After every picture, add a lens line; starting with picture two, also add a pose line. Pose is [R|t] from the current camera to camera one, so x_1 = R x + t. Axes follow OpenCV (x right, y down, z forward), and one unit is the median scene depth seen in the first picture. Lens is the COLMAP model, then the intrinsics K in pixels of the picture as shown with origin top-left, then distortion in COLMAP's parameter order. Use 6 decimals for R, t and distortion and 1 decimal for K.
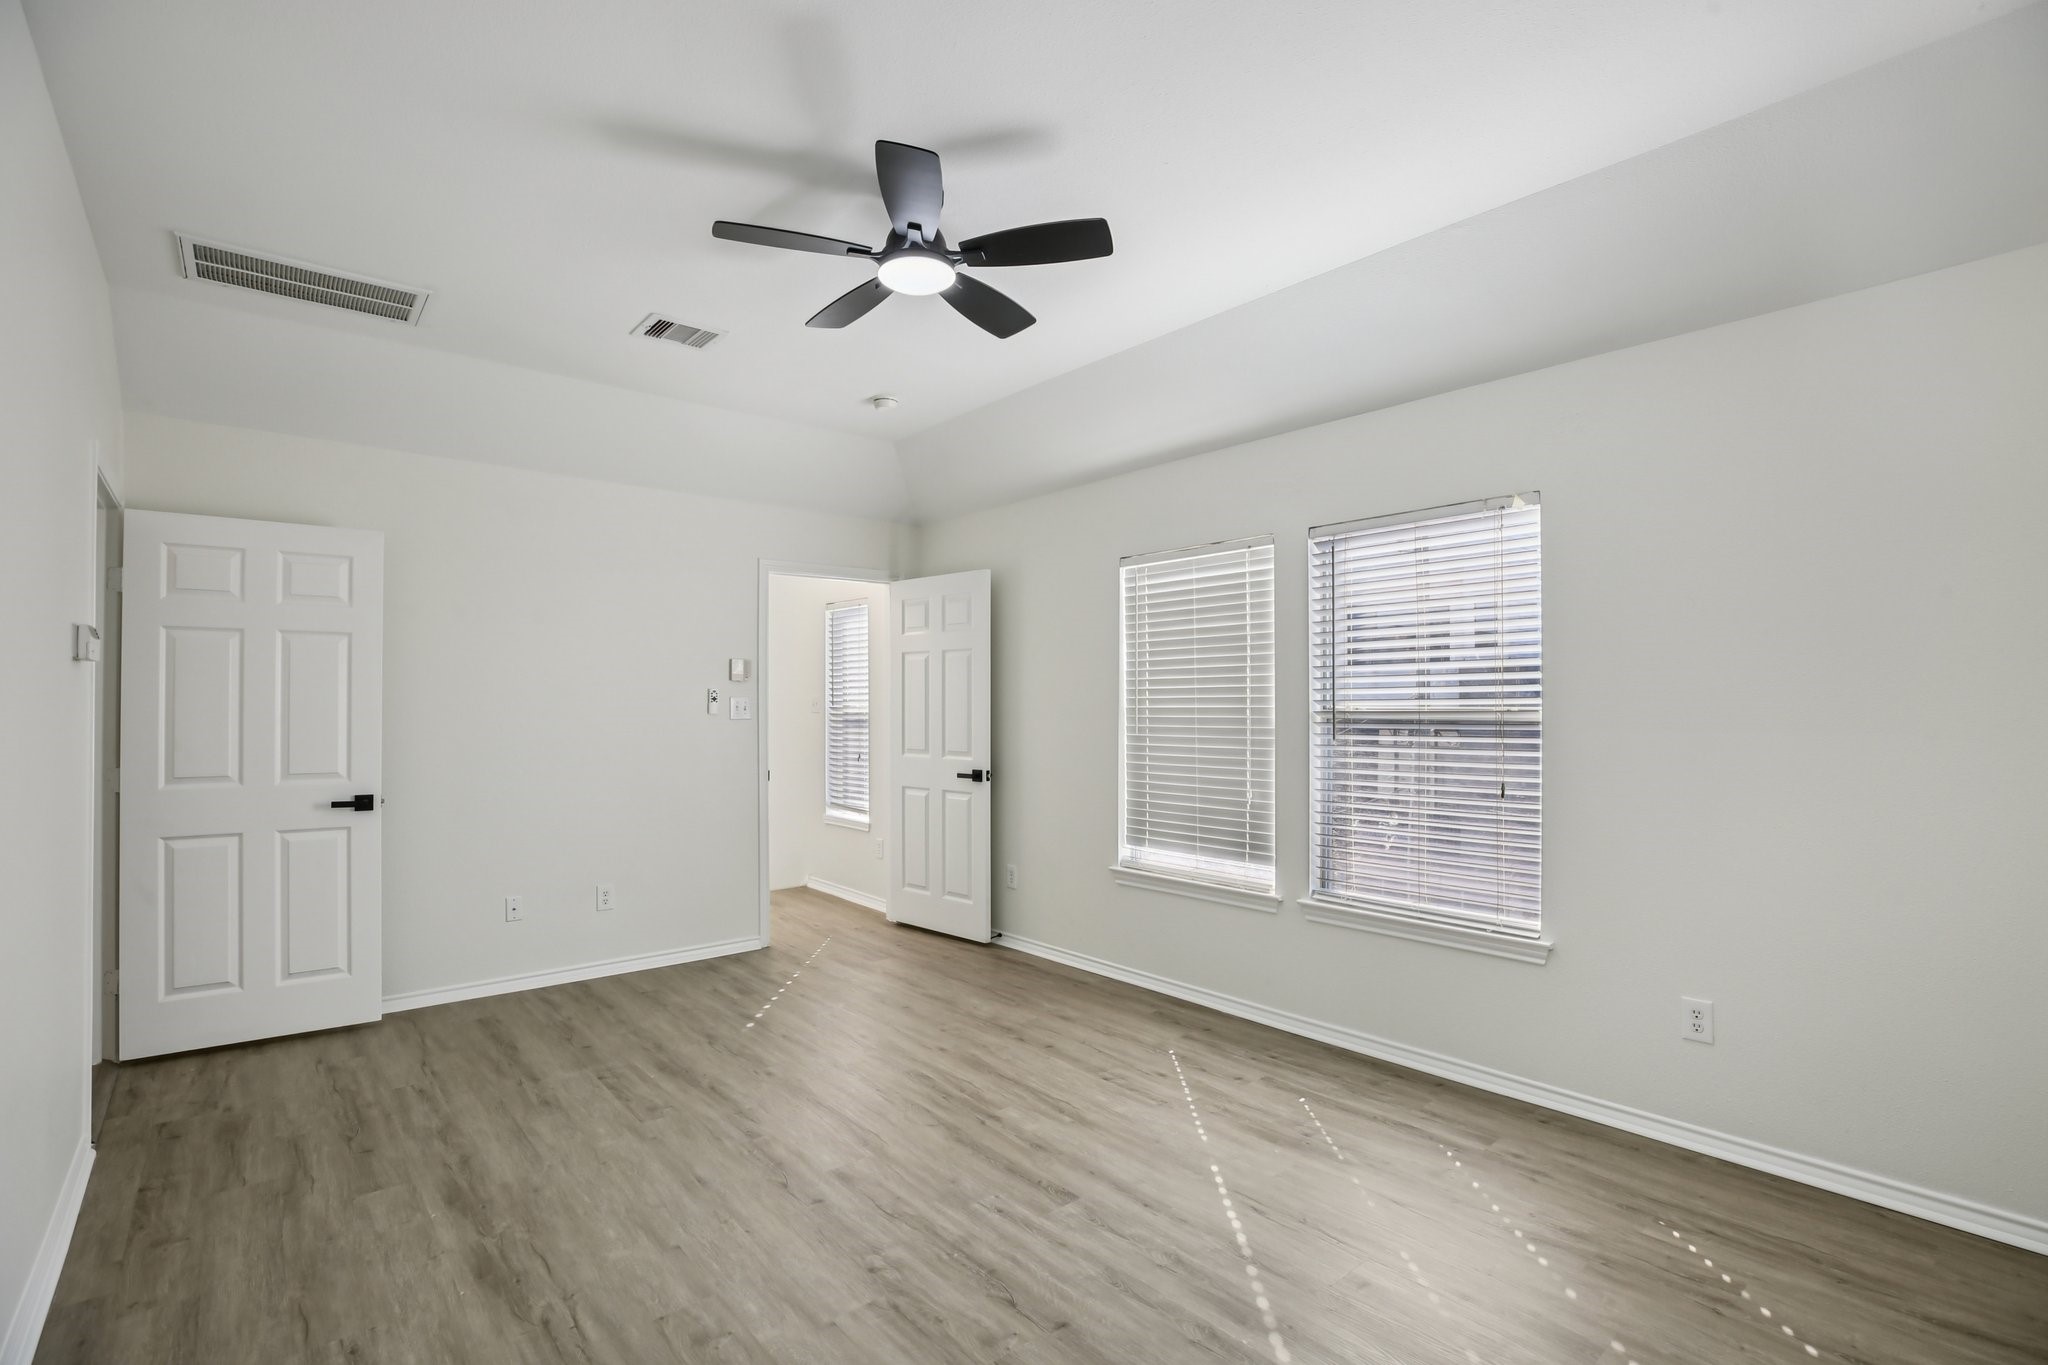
lens RADIAL K [[939.8, 0, 1023.0], [0, 939.8, 694.1], [0, 0, 1]] dist [-0.046044, 0.014741]
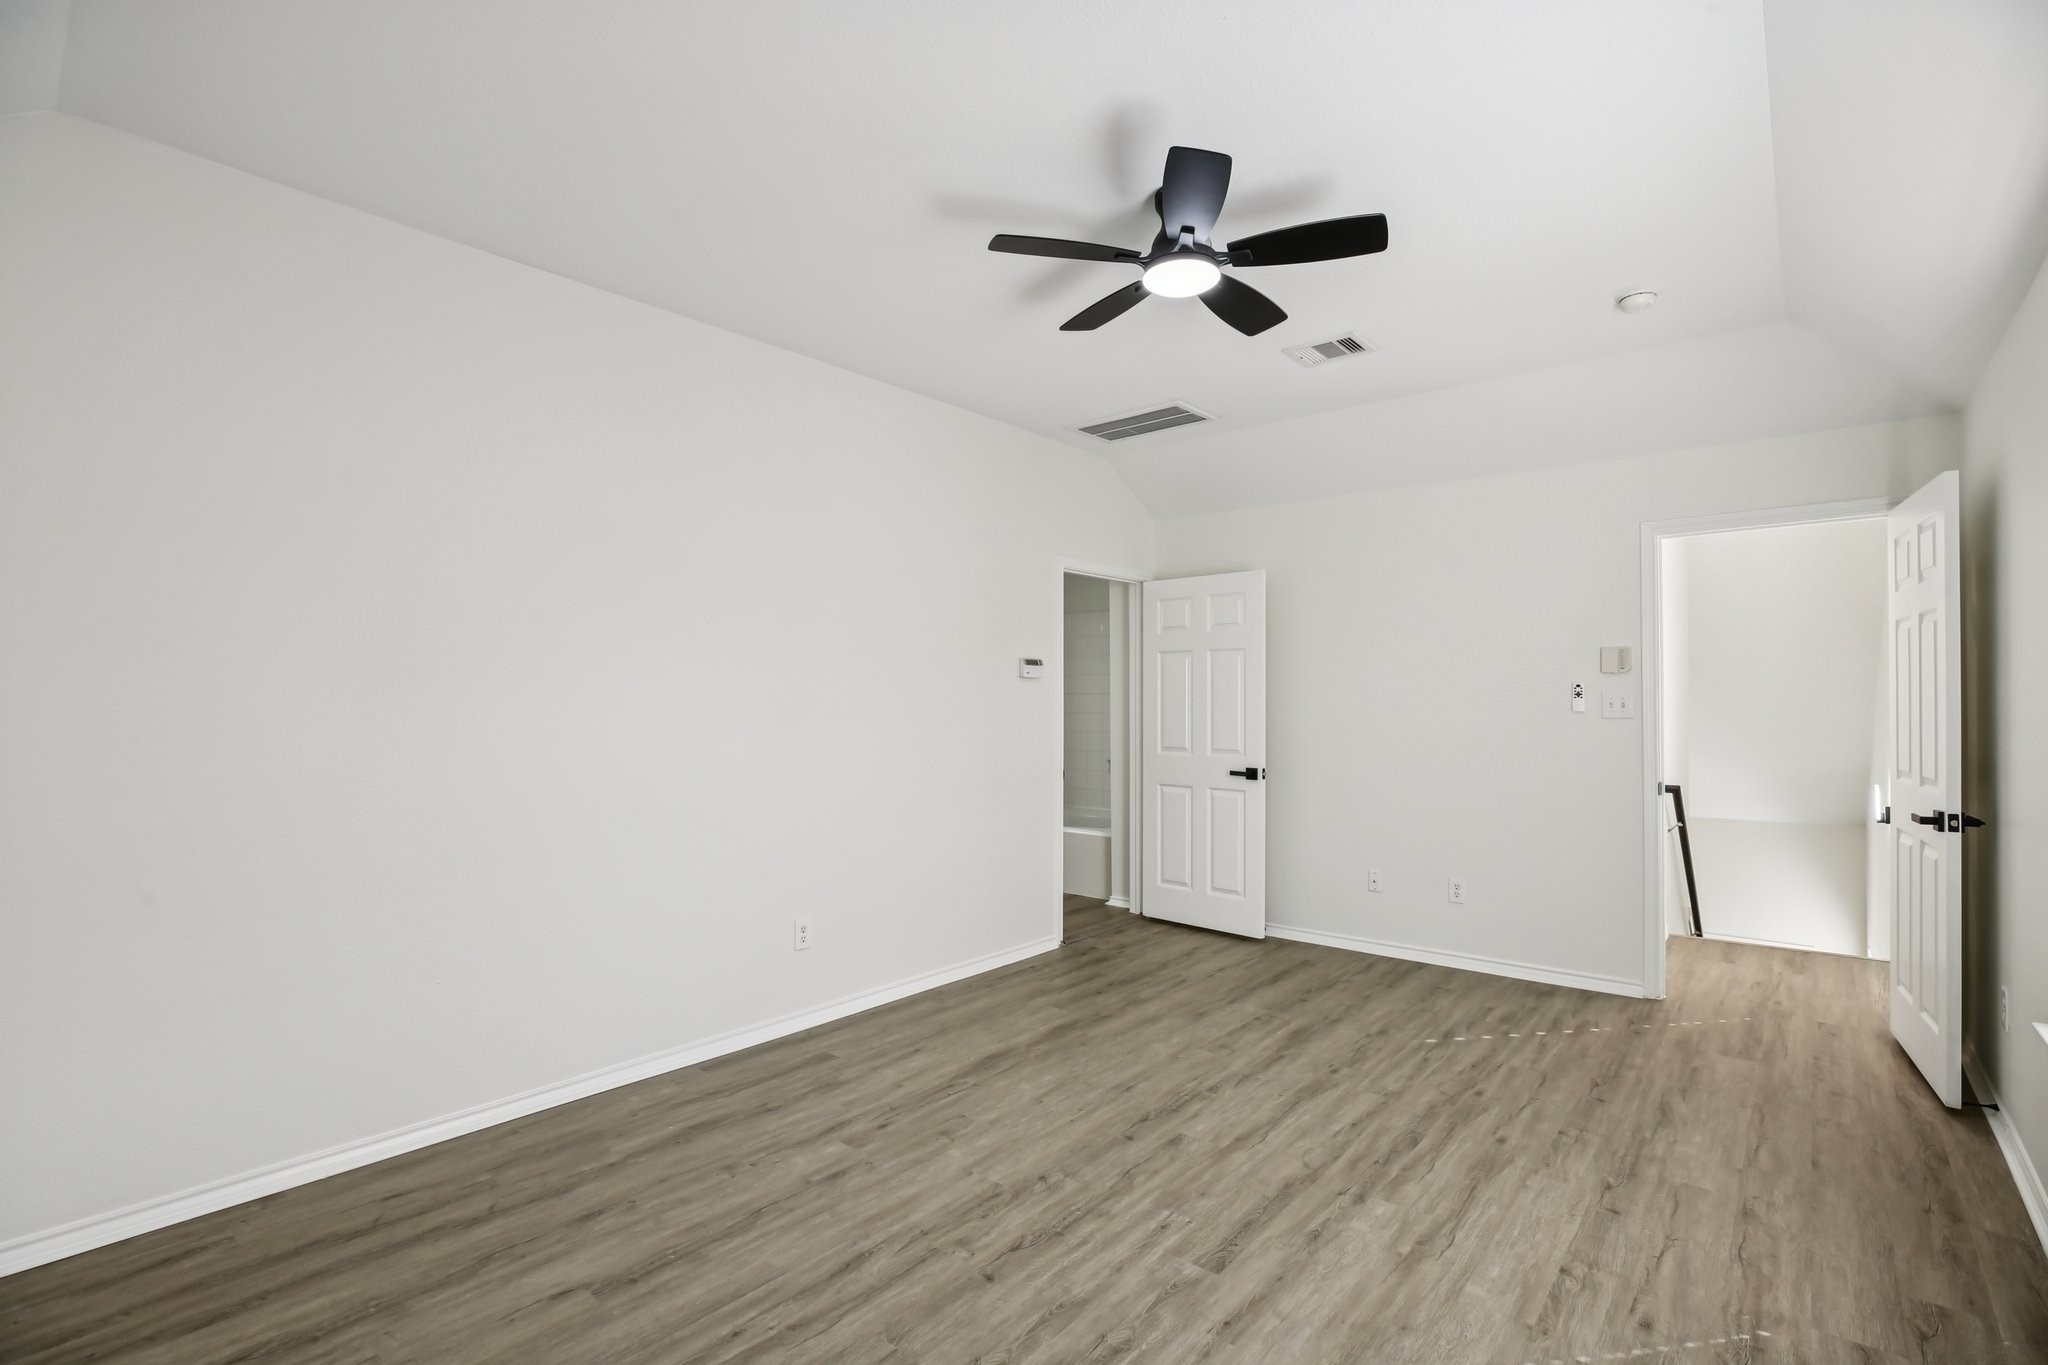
lens RADIAL K [[939.8, 0, 1023.0], [0, 939.8, 694.1], [0, 0, 1]] dist [-0.046044, 0.014741]
pose [[0.156253, -0.004625, -0.987706, 0.697263], [0.010970, 0.999935, -0.002947, 0.002310], [0.987656, -0.010375, 0.156294, 0.545084]]
